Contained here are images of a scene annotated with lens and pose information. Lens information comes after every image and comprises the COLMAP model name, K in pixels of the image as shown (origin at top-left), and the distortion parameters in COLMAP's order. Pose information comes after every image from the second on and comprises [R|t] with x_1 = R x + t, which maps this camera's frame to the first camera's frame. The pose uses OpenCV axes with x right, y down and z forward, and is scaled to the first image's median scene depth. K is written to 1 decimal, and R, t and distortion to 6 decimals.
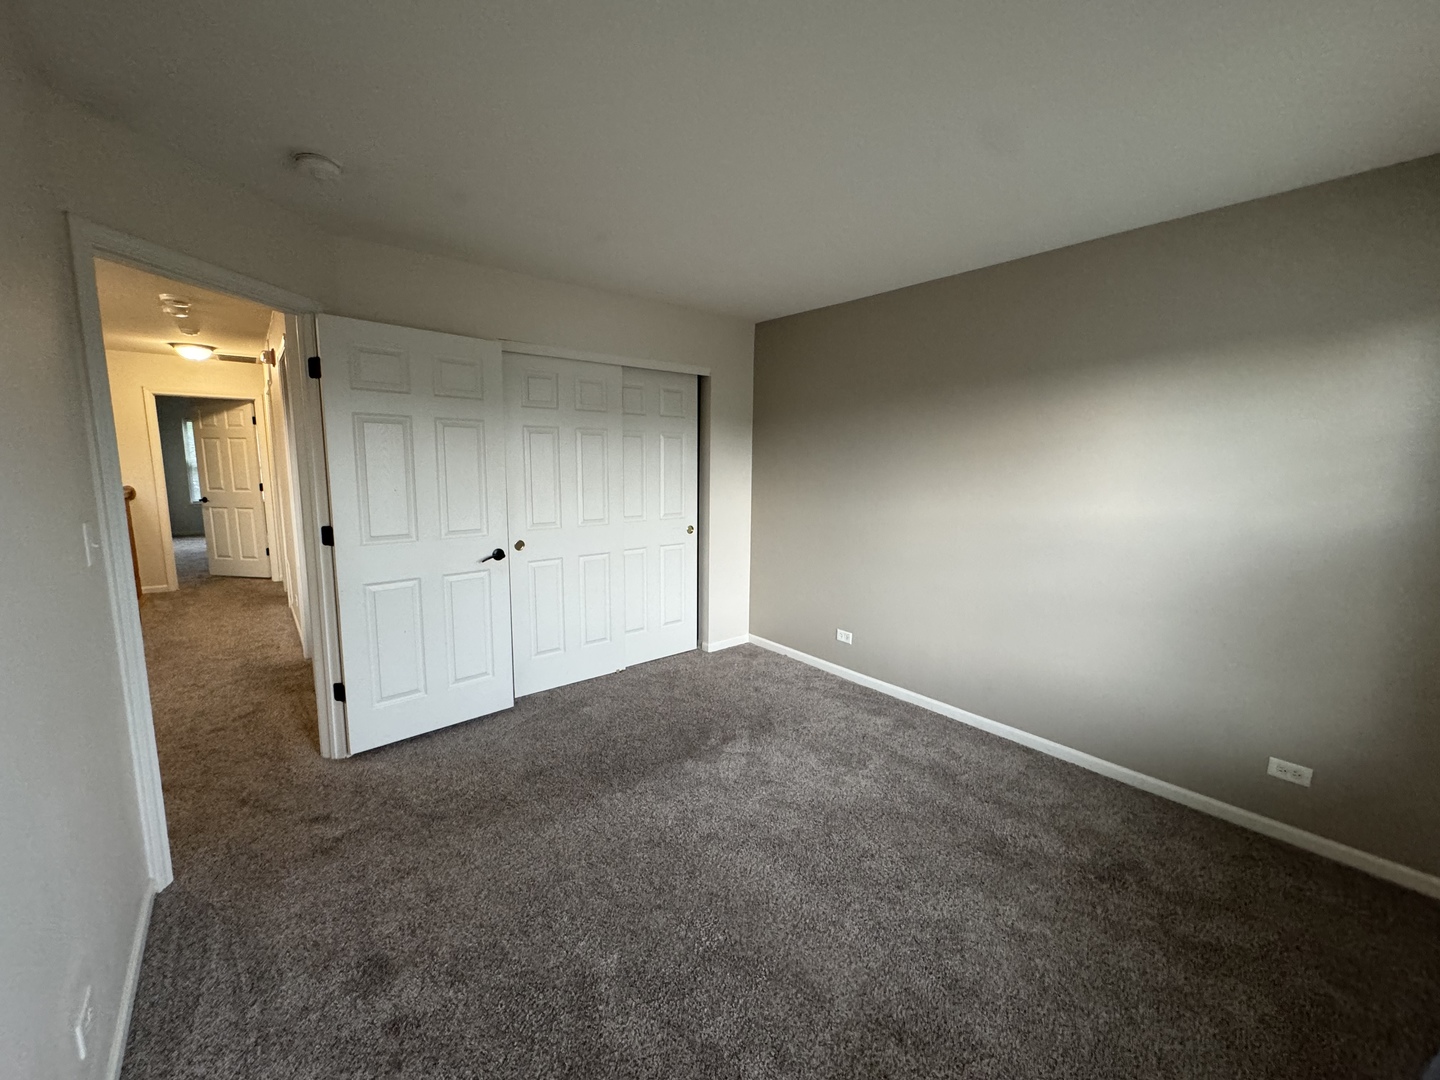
lens RADIAL K [[577.8, 0, 717.6], [0, 577.8, 536.9], [0, 0, 1]] dist [-0.003286, -0.000273]
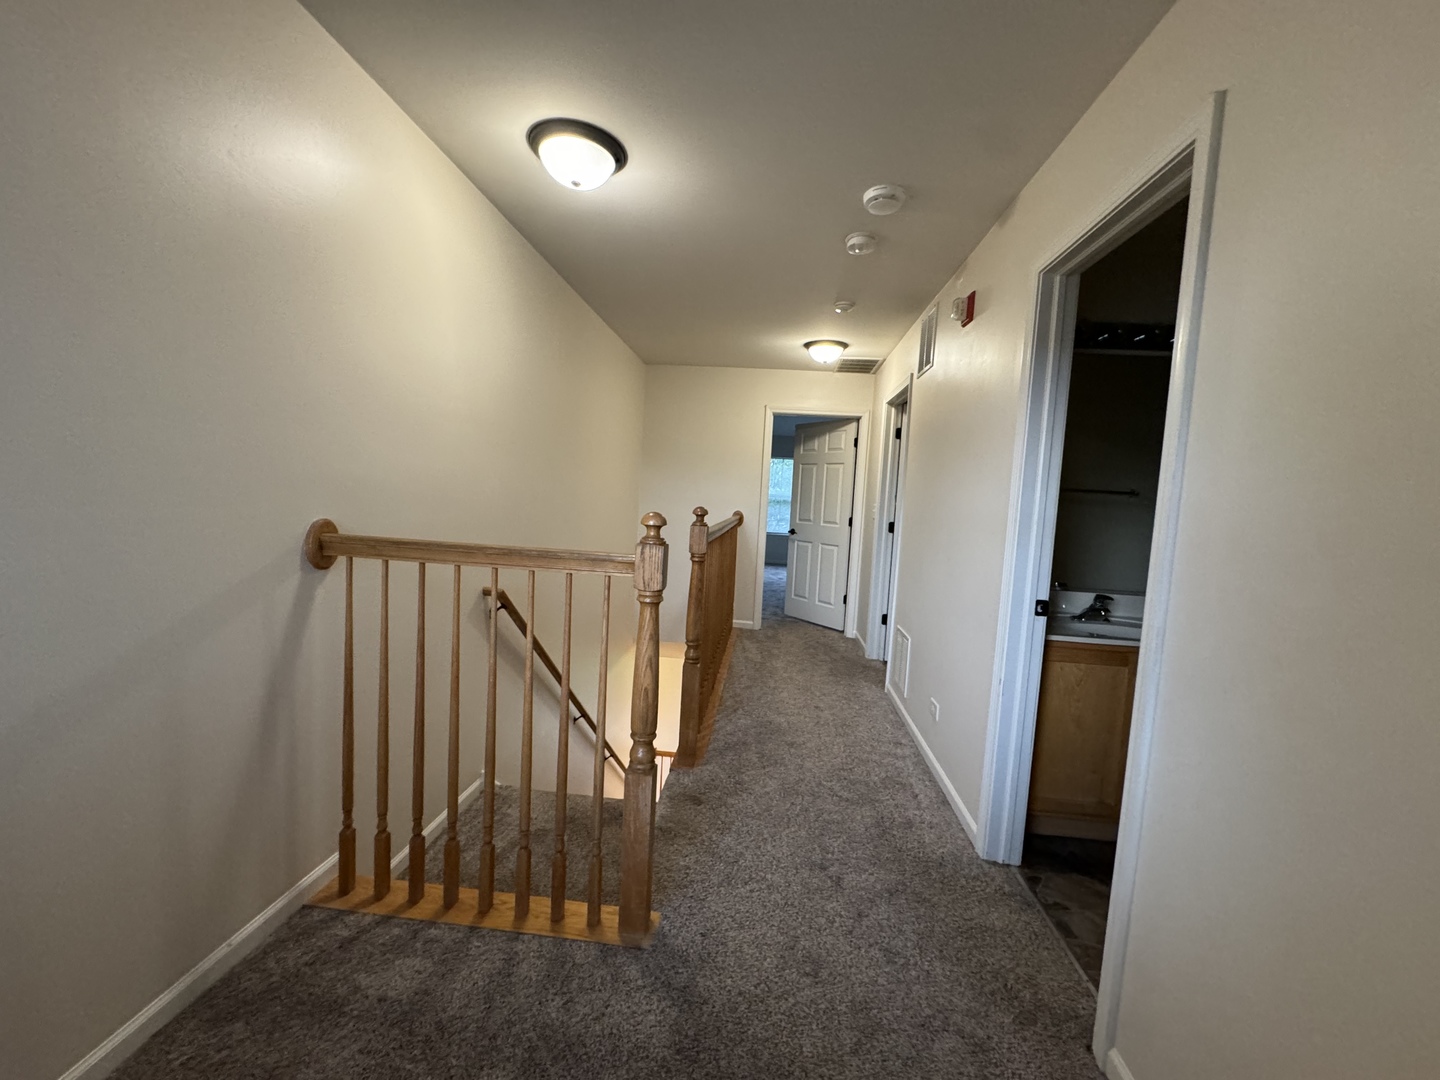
lens RADIAL K [[577.8, 0, 721.4], [0, 577.8, 538.2], [0, 0, 1]] dist [-0.003286, -0.000273]
pose [[0.713574, 0.084896, -0.695417, -0.473369], [-0.141686, 0.989607, -0.024575, -0.022159], [0.686103, 0.116067, 0.718186, 0.380431]]
